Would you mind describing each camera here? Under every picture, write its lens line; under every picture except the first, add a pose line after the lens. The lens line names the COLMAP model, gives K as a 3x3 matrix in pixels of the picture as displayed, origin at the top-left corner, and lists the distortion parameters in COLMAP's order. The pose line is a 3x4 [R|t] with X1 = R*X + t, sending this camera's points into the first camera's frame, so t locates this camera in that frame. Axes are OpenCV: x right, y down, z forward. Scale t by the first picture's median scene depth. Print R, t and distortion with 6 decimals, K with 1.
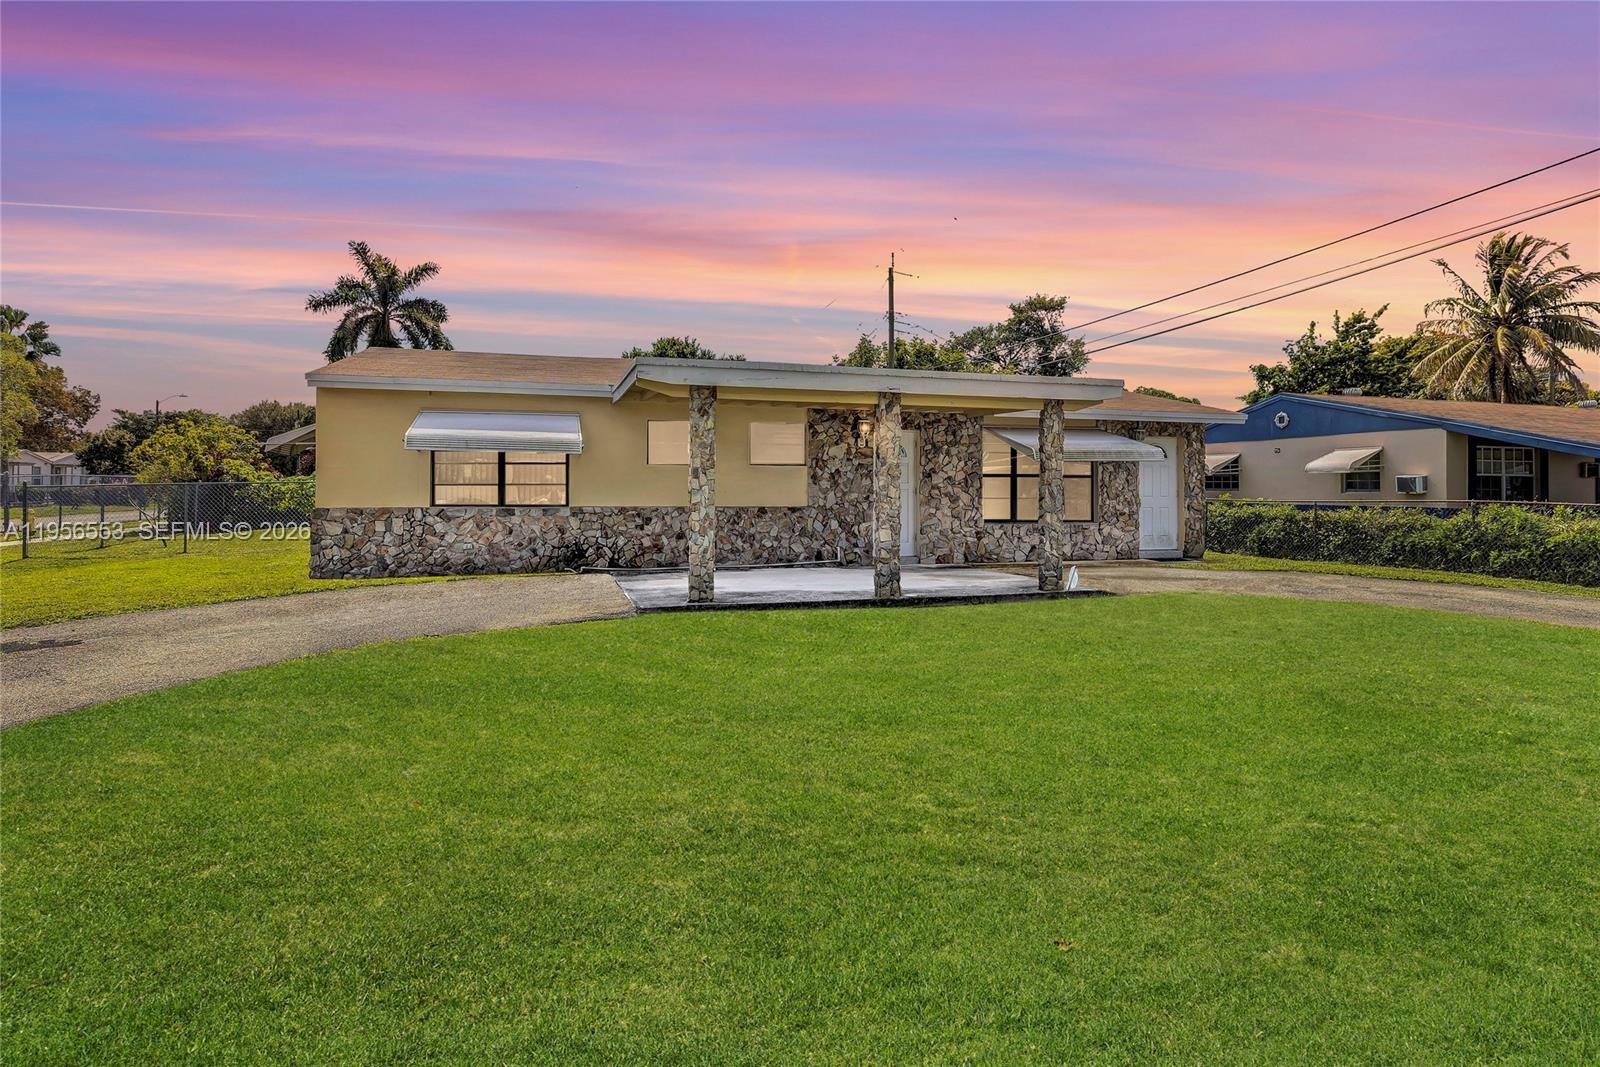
lens RADIAL K [[827.1, 0, 801.0], [0, 827.1, 517.2], [0, 0, 1]] dist [-0.010962, 0.003832]
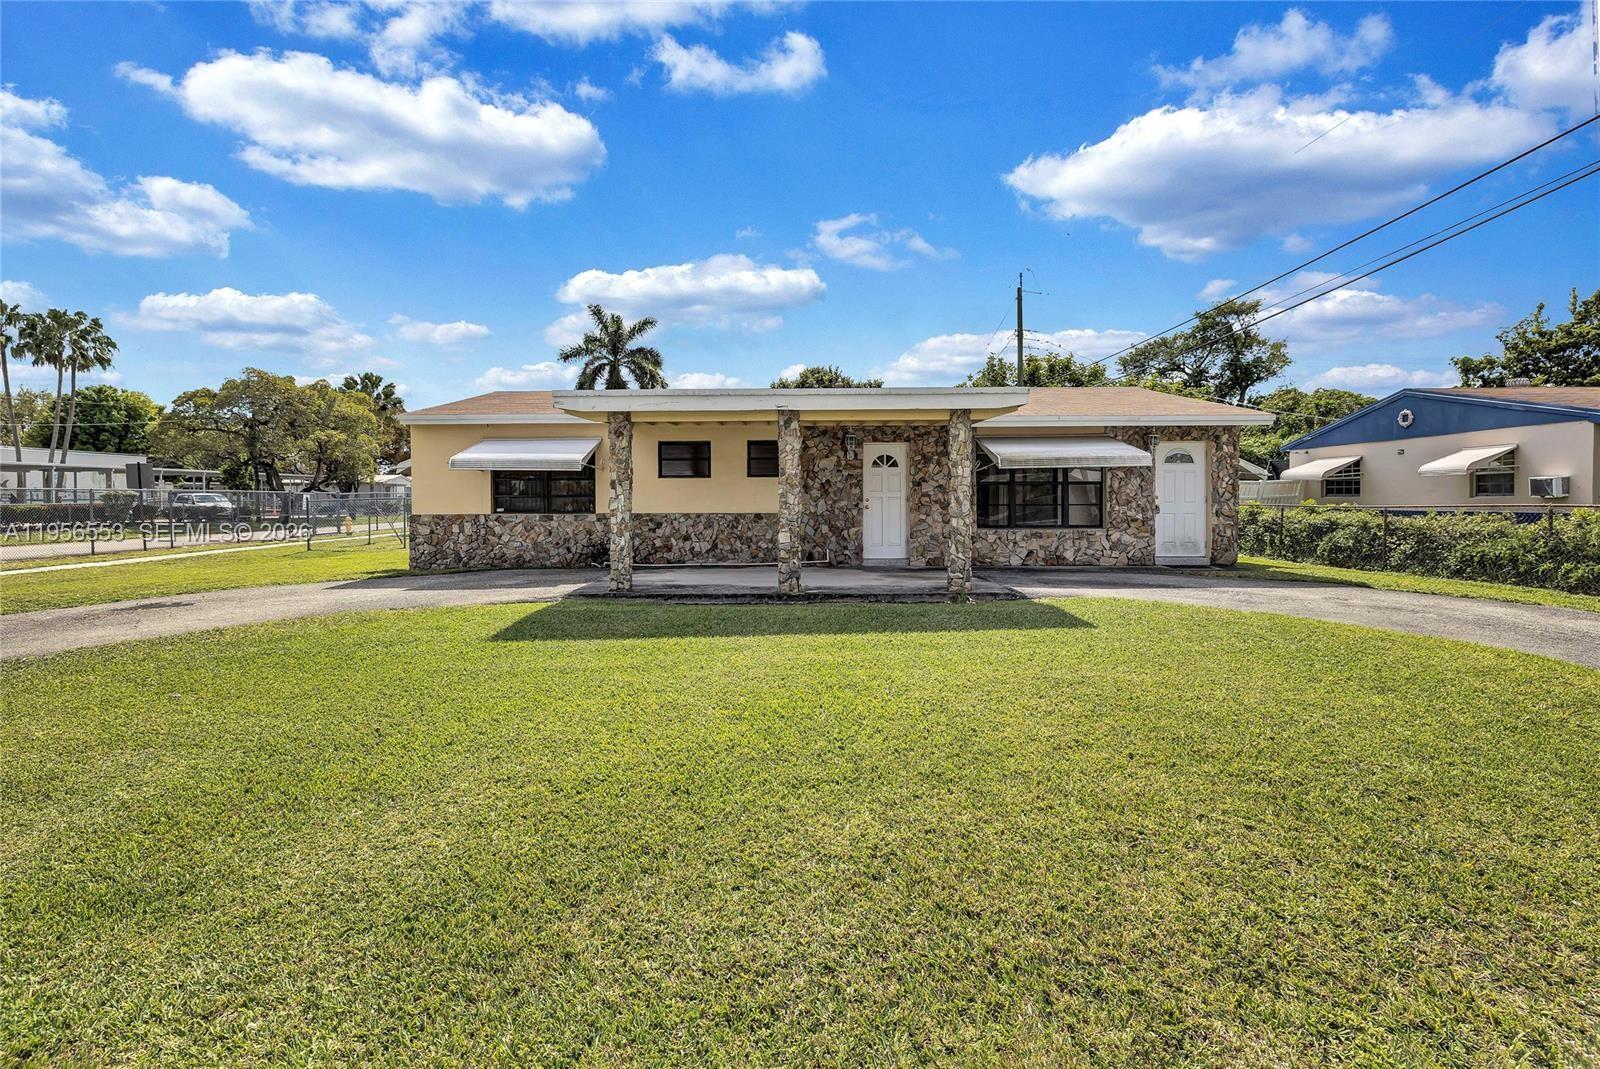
lens RADIAL K [[732.1, 0, 800.6], [0, 732.1, 547.4], [0, 0, 1]] dist [-0.001691, -0.000298]
pose [[0.955439, 0.011132, -0.294978, 0.264743], [-0.002283, 0.999538, 0.030323, 0.003139], [0.295180, -0.028298, 0.955023, 0.033366]]
